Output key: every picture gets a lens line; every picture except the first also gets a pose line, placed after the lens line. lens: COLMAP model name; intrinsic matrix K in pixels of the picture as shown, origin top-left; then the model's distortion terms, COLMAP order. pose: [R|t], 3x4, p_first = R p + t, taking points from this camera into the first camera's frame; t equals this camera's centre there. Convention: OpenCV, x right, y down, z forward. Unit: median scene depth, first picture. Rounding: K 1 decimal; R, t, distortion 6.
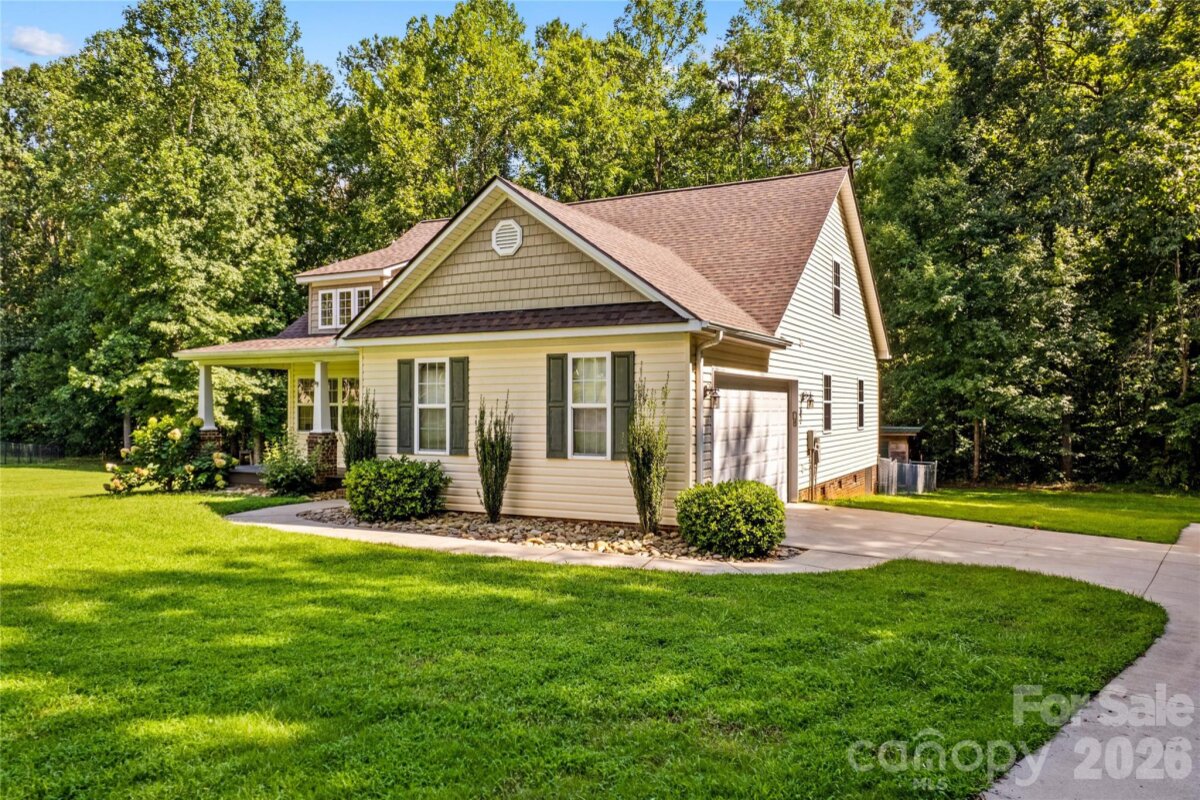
lens RADIAL K [[840.9, 0, 600.0], [0, 840.9, 400.0], [0, 0, 1]] dist [-0.027704, -0.000528]
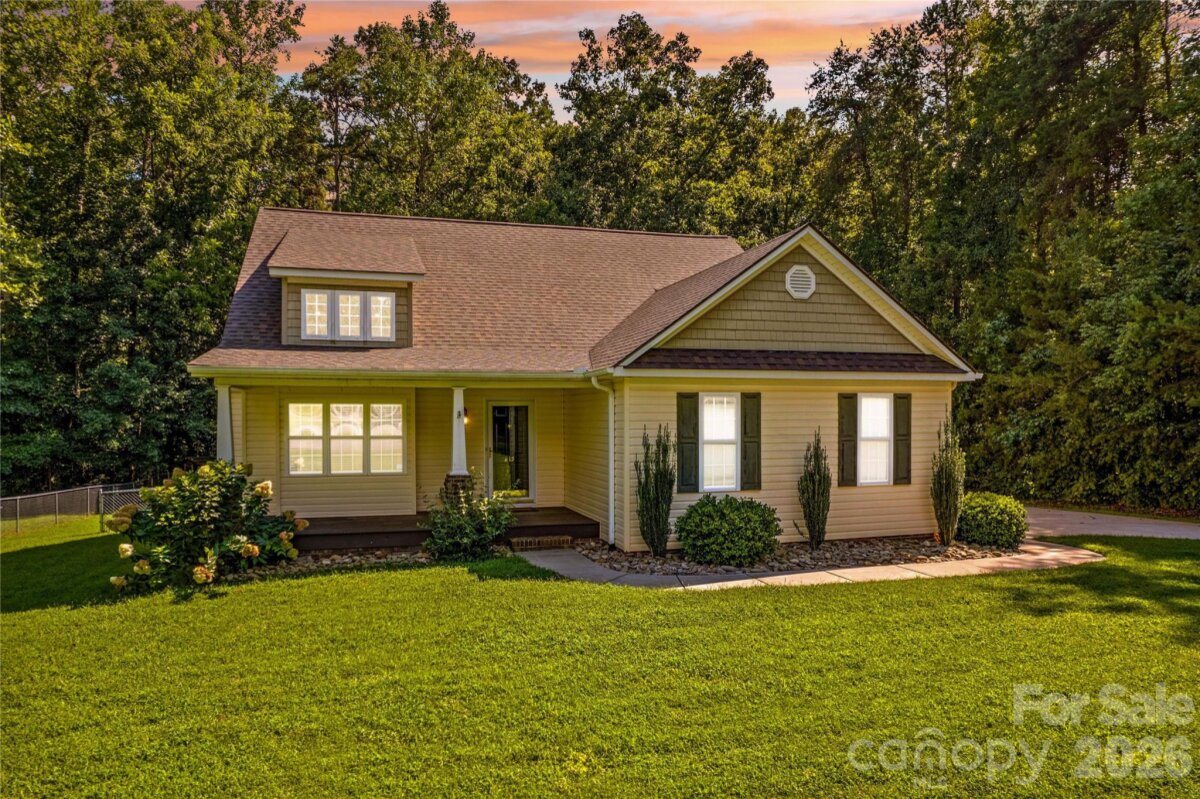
lens RADIAL K [[756.2, 0, 592.9], [0, 756.2, 428.8], [0, 0, 1]] dist [-0.045289, -0.000408]
pose [[0.715869, -0.016863, 0.698031, -0.756794], [-0.001713, 0.999663, 0.025906, -0.024795], [-0.698233, -0.019741, 0.715599, 0.389764]]
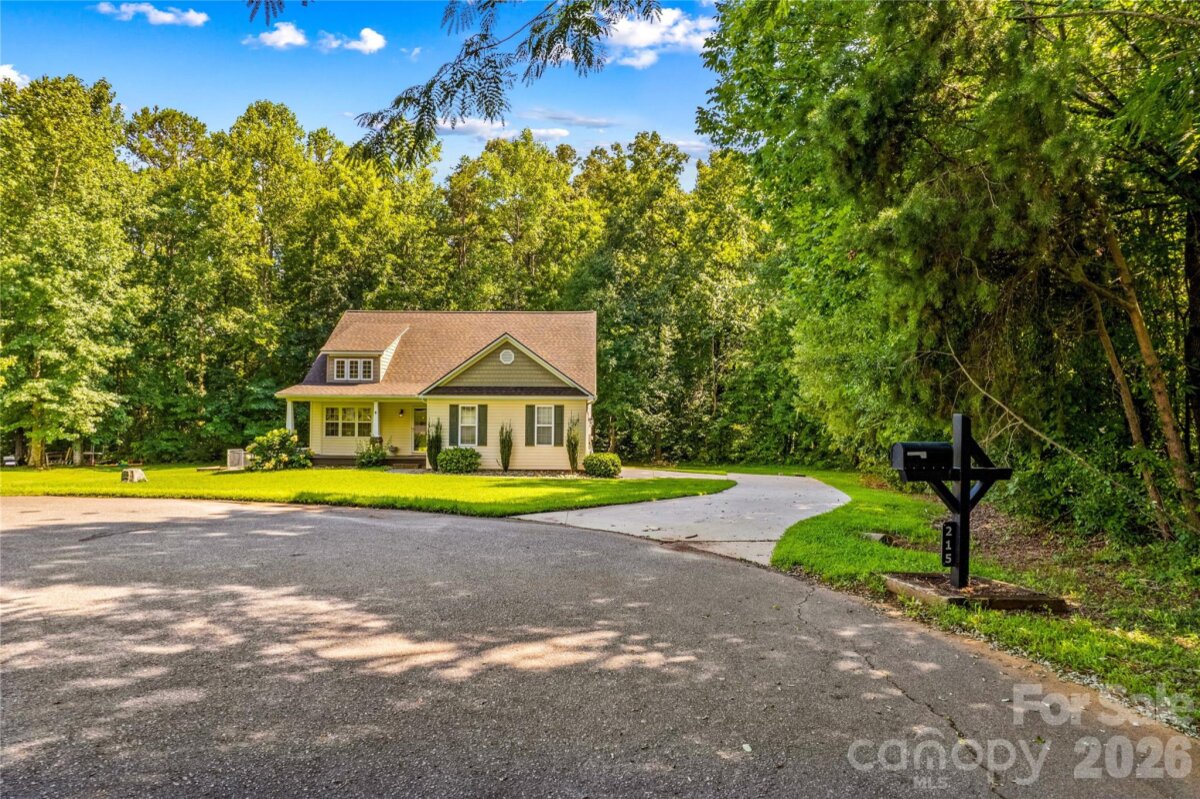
lens RADIAL K [[740.5, 0, 600.0], [0, 740.5, 399.5], [0, 0, 1]] dist [-0.059544, -0.000408]
pose [[0.885460, 0.013662, 0.464515, -0.686263], [-0.009656, 0.999893, -0.011003, -0.036685], [-0.464616, 0.005257, 0.885497, -0.823012]]
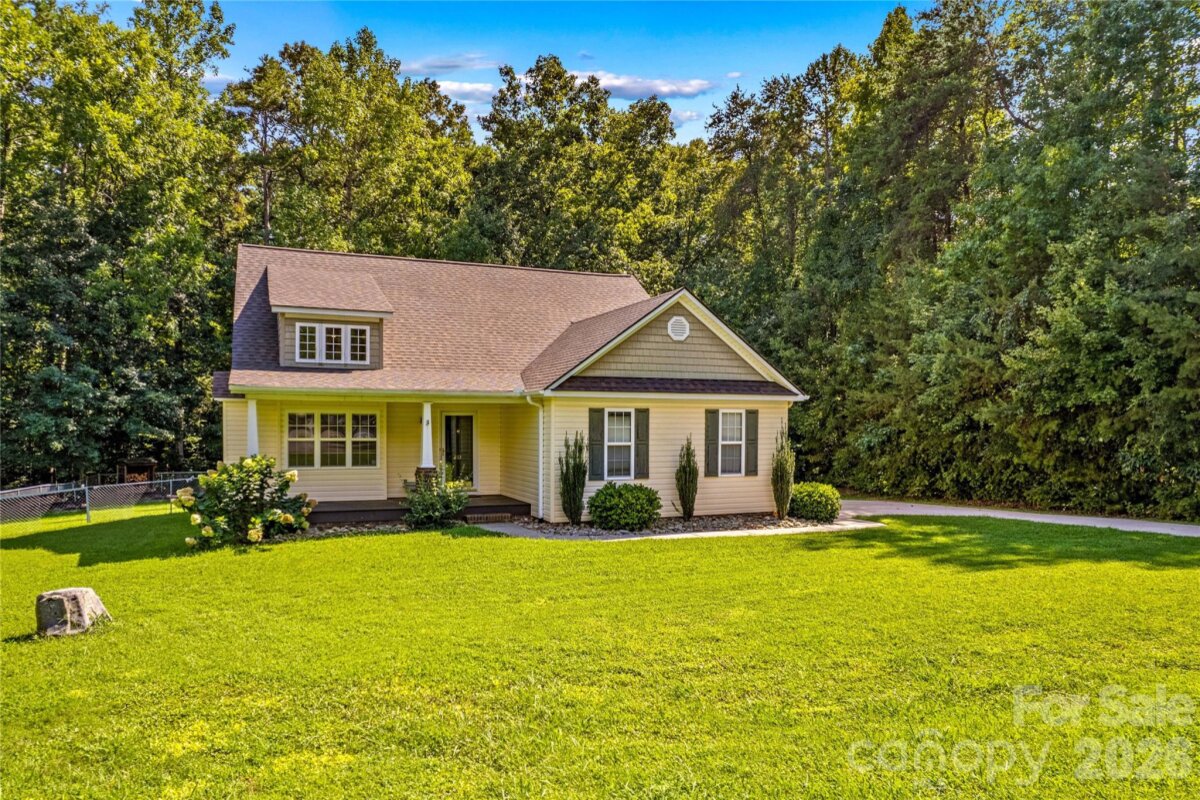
lens RADIAL K [[776.3, 0, 566.8], [0, 776.3, 414.0], [0, 0, 1]] dist [0.001234, 0.000947]
pose [[0.652971, 0.007491, 0.757345, -0.990010], [-0.010349, 0.999946, -0.000968, -0.031634], [-0.757312, -0.007206, 0.653014, 0.203776]]
